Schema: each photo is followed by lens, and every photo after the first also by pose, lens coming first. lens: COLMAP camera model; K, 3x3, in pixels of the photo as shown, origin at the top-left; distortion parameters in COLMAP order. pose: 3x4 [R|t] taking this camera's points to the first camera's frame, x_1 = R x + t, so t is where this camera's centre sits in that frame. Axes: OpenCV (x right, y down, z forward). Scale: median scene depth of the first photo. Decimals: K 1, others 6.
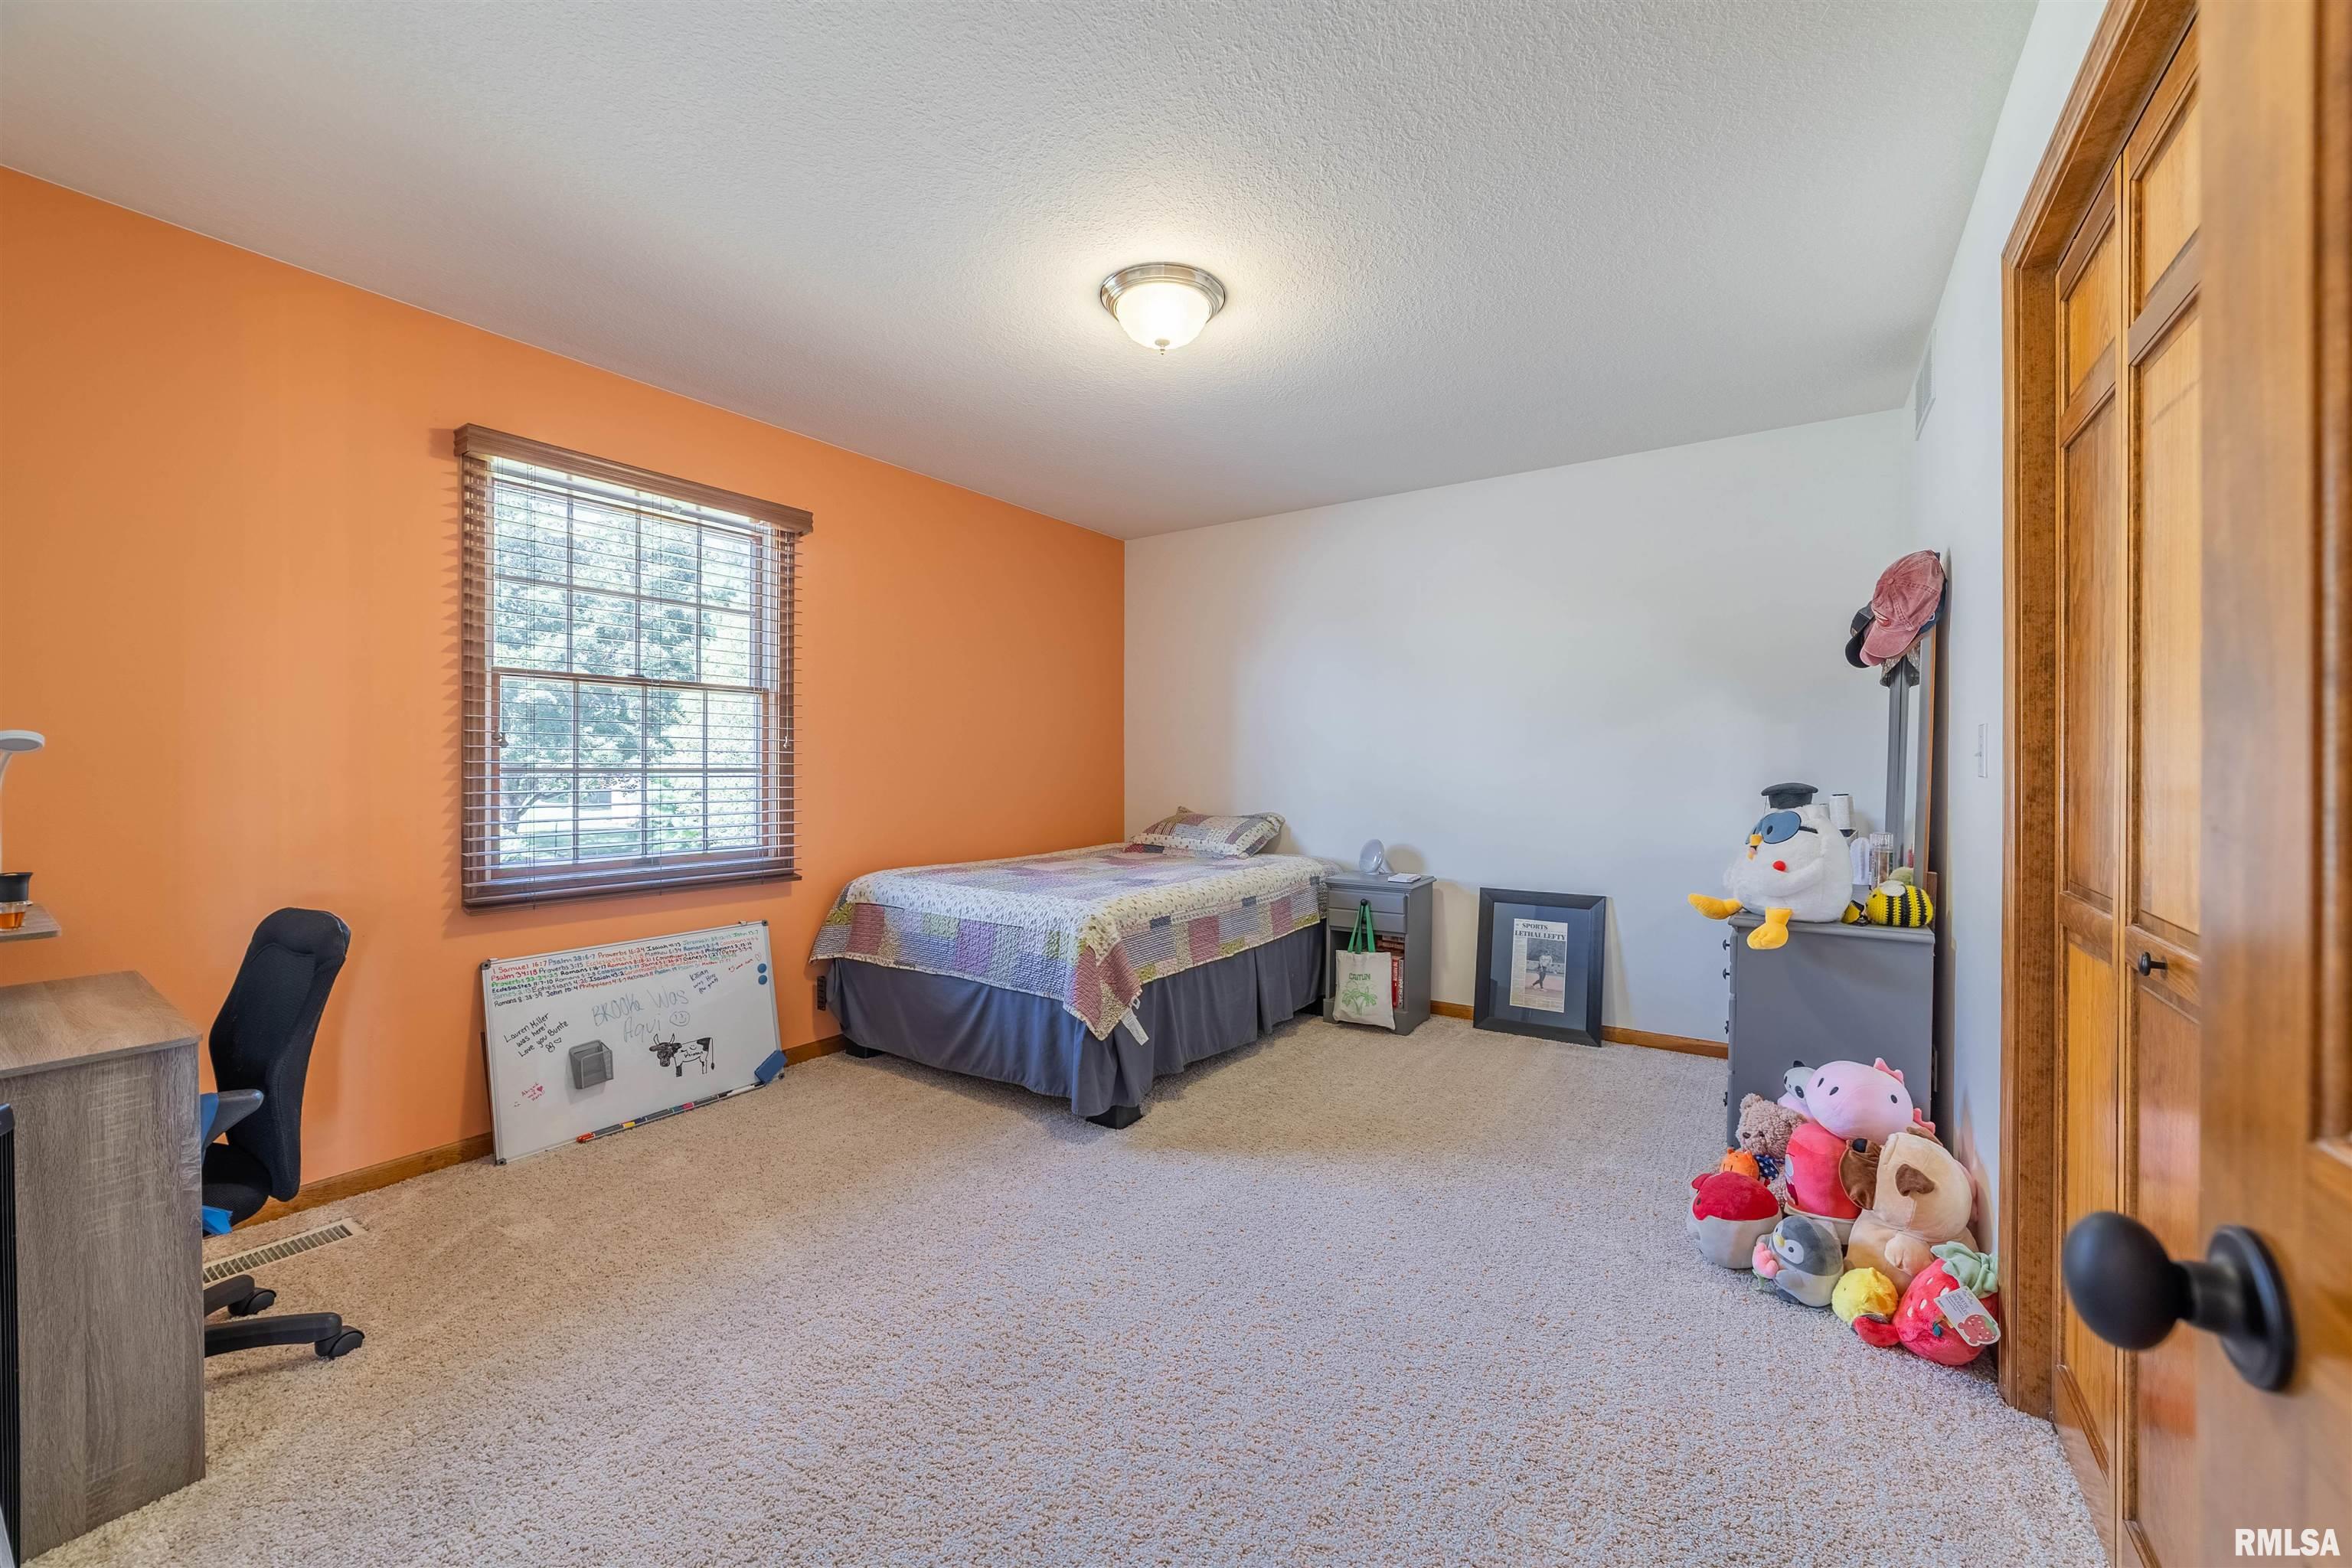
lens RADIAL K [[896.0, 0, 1155.4], [0, 896.0, 777.9], [0, 0, 1]] dist [-0.008130, 0.001619]
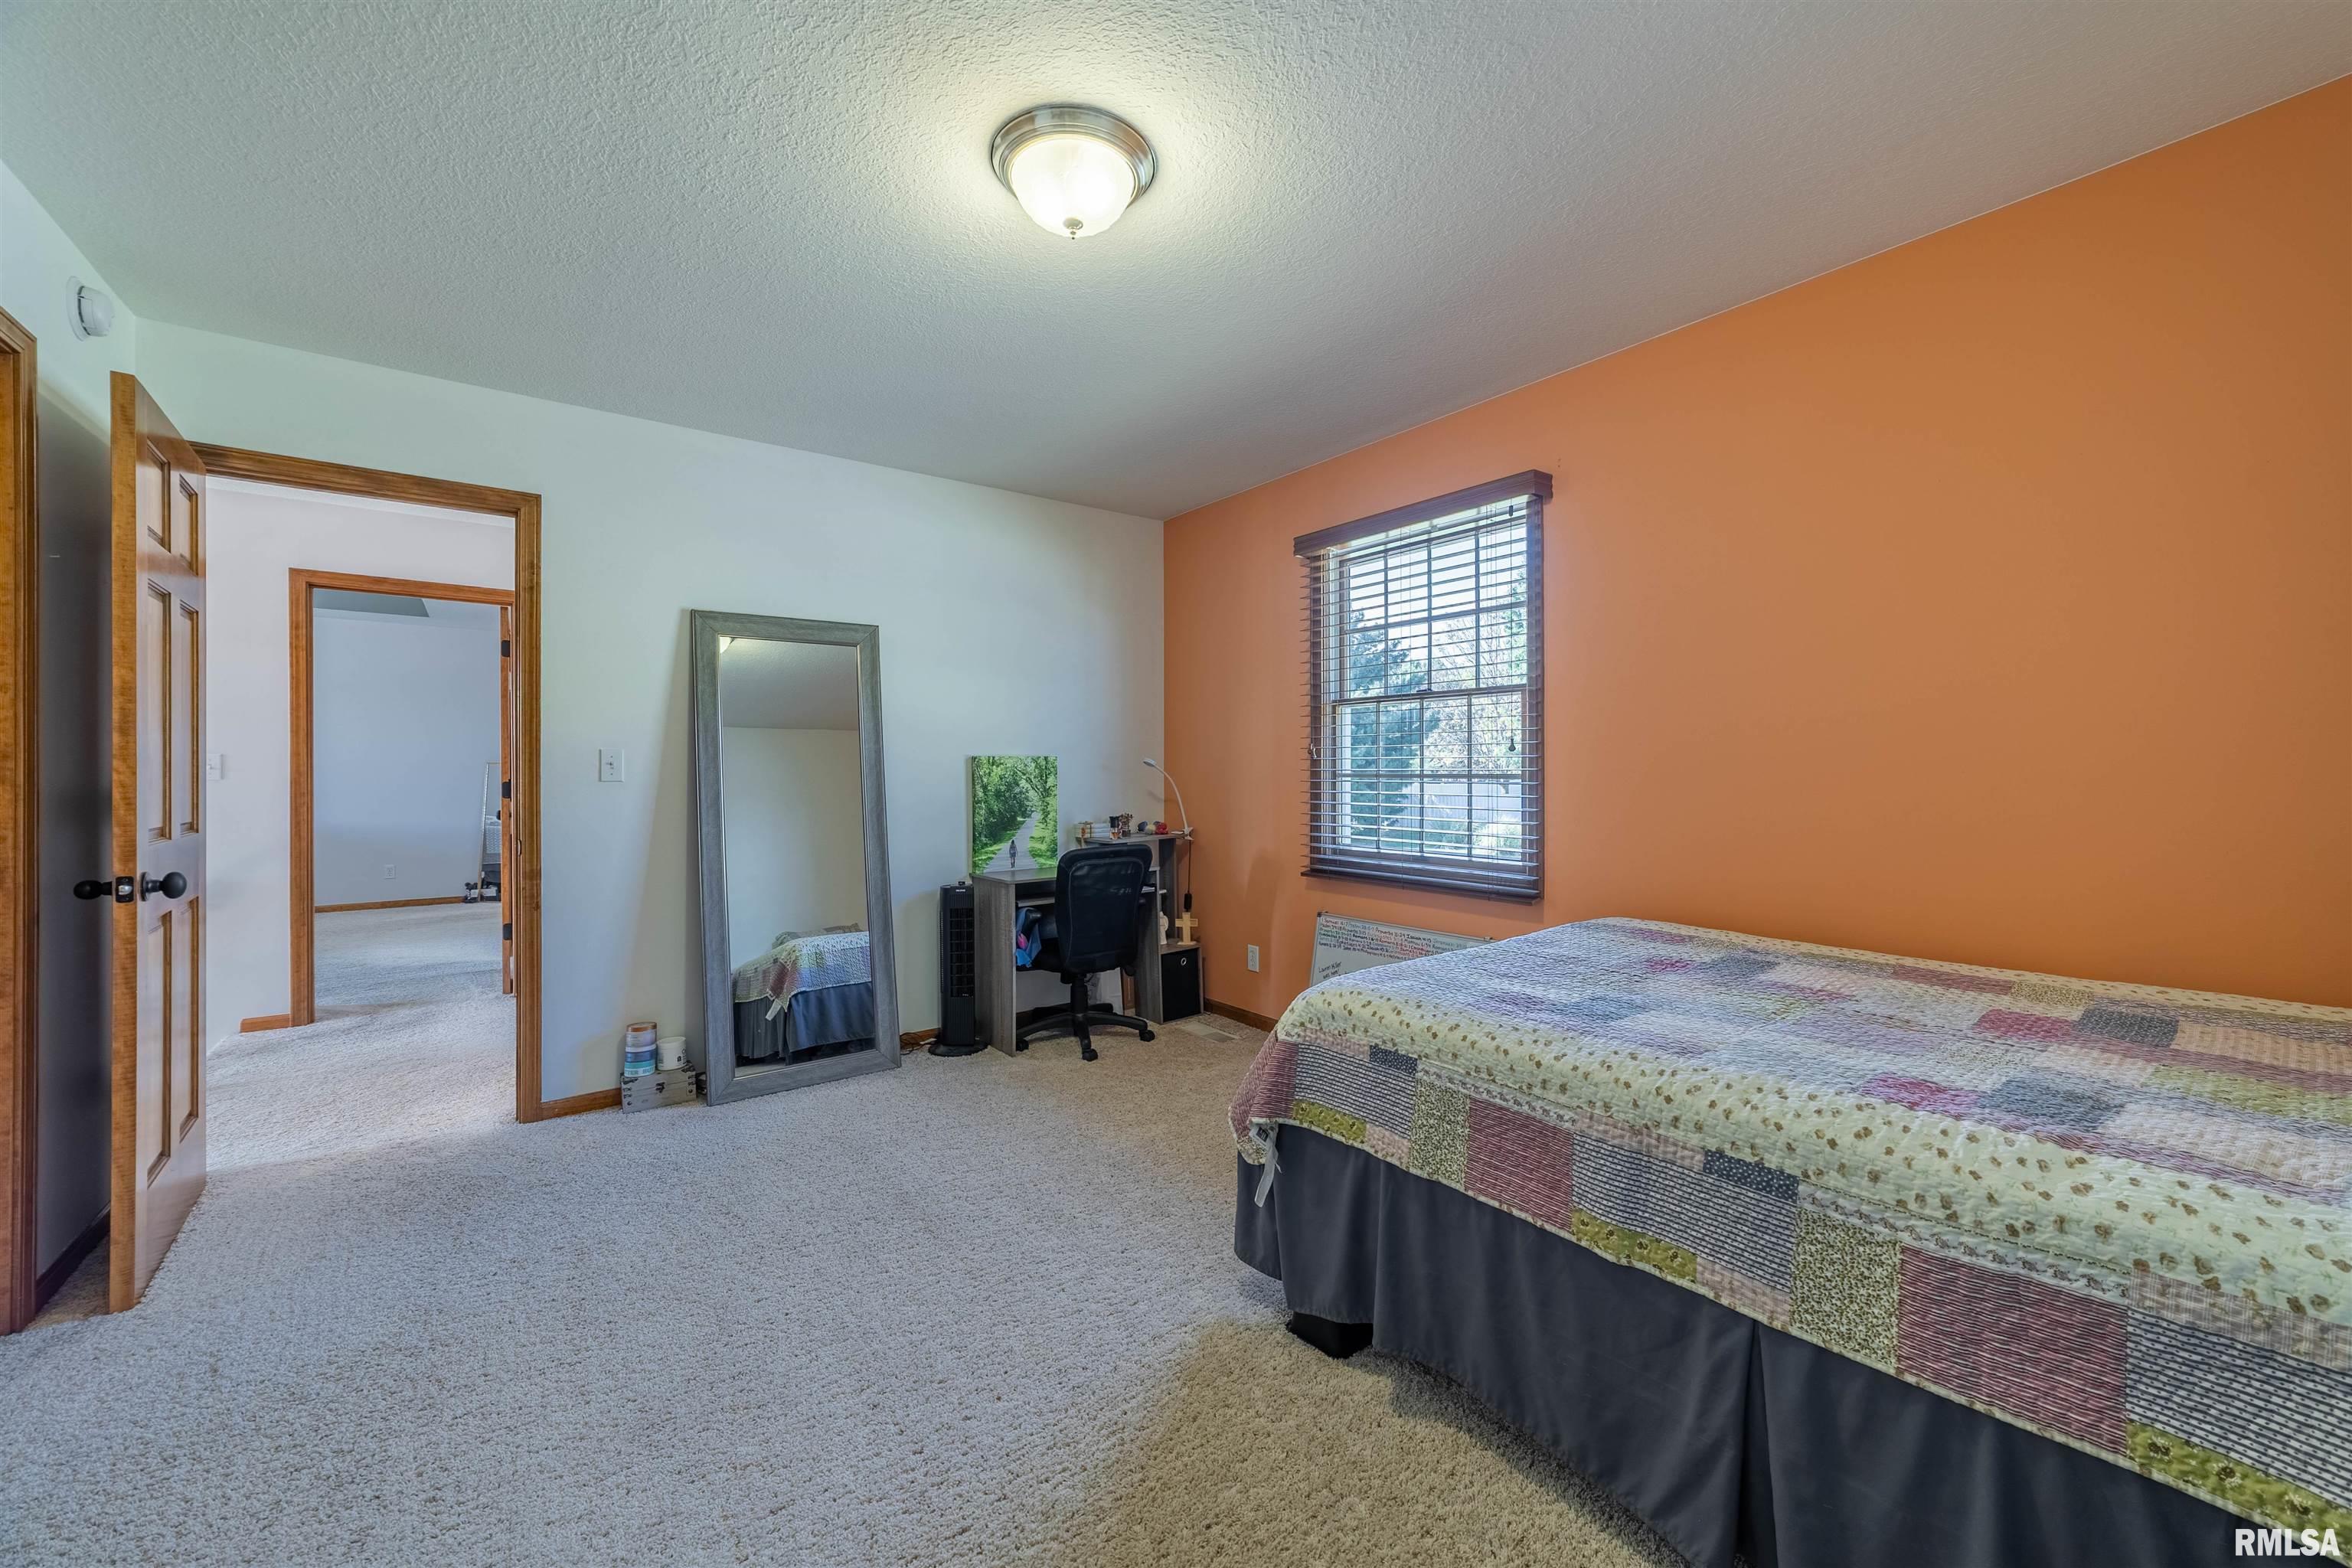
lens RADIAL K [[896.0, 0, 1174.7], [0, 896.0, 774.2], [0, 0, 1]] dist [-0.008130, 0.001619]
pose [[-0.308376, 0.005037, -0.951251, 0.563120], [-0.000193, 0.999986, 0.005358, -0.016154], [0.951265, 0.001835, -0.308370, 1.036990]]
